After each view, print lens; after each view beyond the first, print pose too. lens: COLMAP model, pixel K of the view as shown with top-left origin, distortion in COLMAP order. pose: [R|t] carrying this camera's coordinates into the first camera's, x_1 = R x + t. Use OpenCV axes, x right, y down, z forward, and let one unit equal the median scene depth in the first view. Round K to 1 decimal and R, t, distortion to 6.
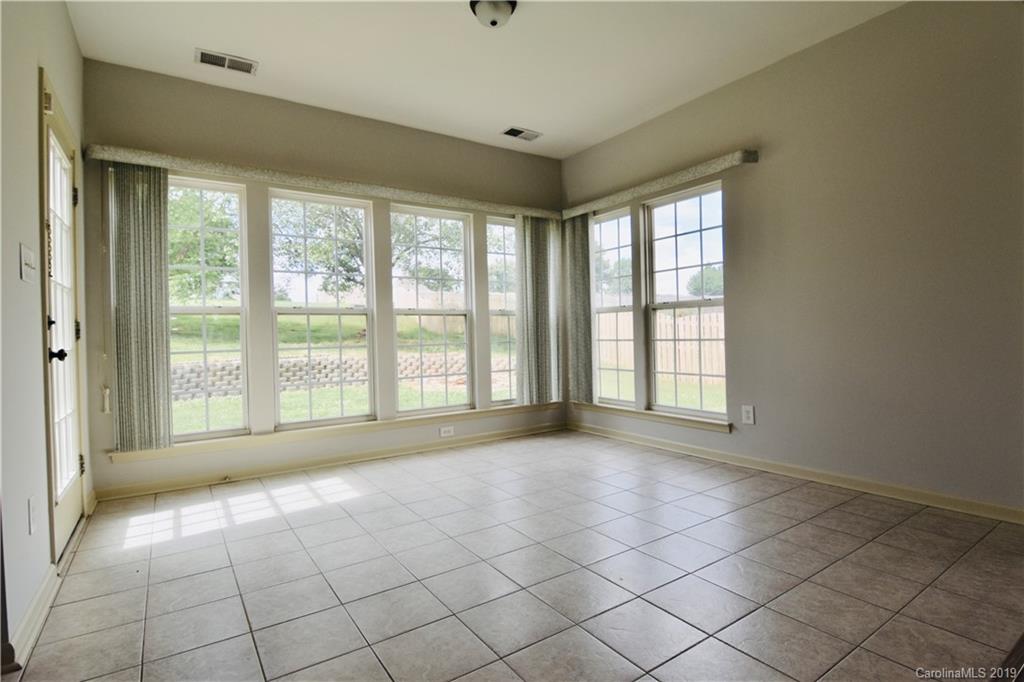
lens RADIAL K [[506.3, 0, 509.3], [0, 506.3, 336.4], [0, 0, 1]] dist [0.000504, -0.015699]
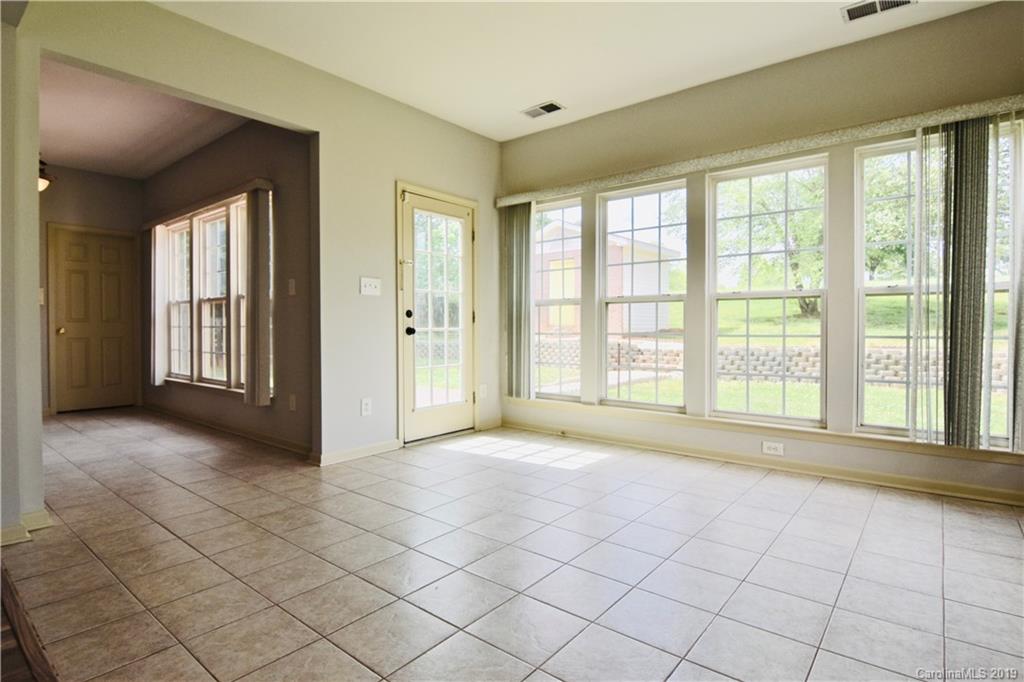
lens RADIAL K [[522.9, 0, 508.2], [0, 522.9, 334.7], [0, 0, 1]] dist [0.003337, -0.014877]
pose [[0.294418, 0.037284, -0.954949, 0.516277], [-0.009002, 0.999303, 0.036240, -0.011958], [0.955634, -0.002074, 0.294549, 0.372402]]
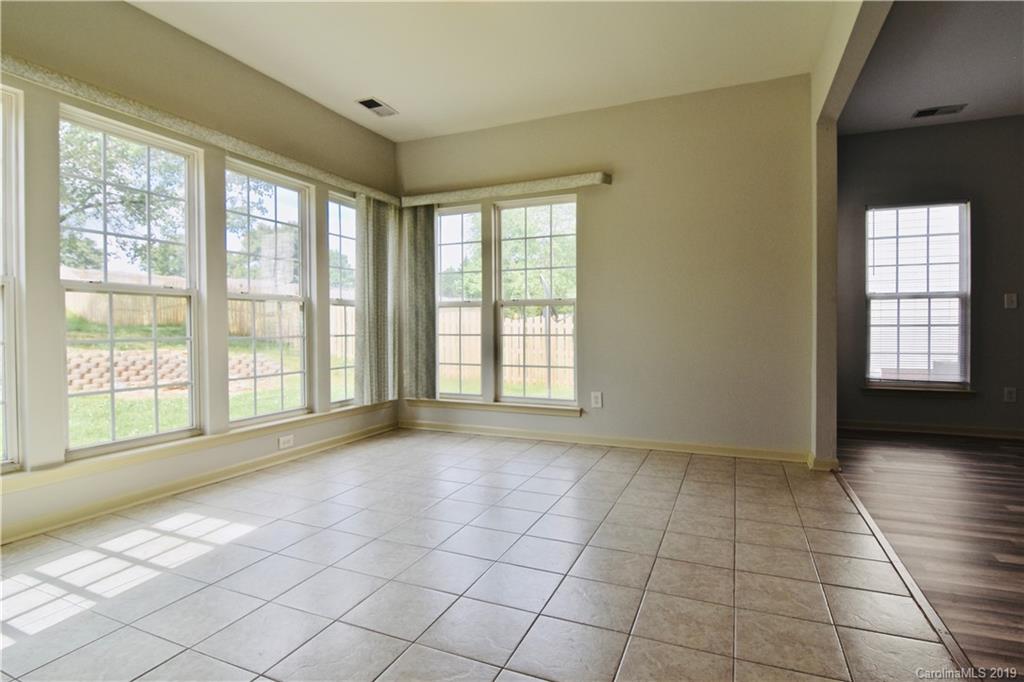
lens RADIAL K [[522.9, 0, 508.2], [0, 522.9, 334.7], [0, 0, 1]] dist [0.003337, -0.014877]
pose [[0.844201, 0.012082, 0.535890, -0.277356], [-0.013390, 0.999909, -0.001449, 0.007758], [-0.535859, -0.005952, 0.844287, 0.075619]]
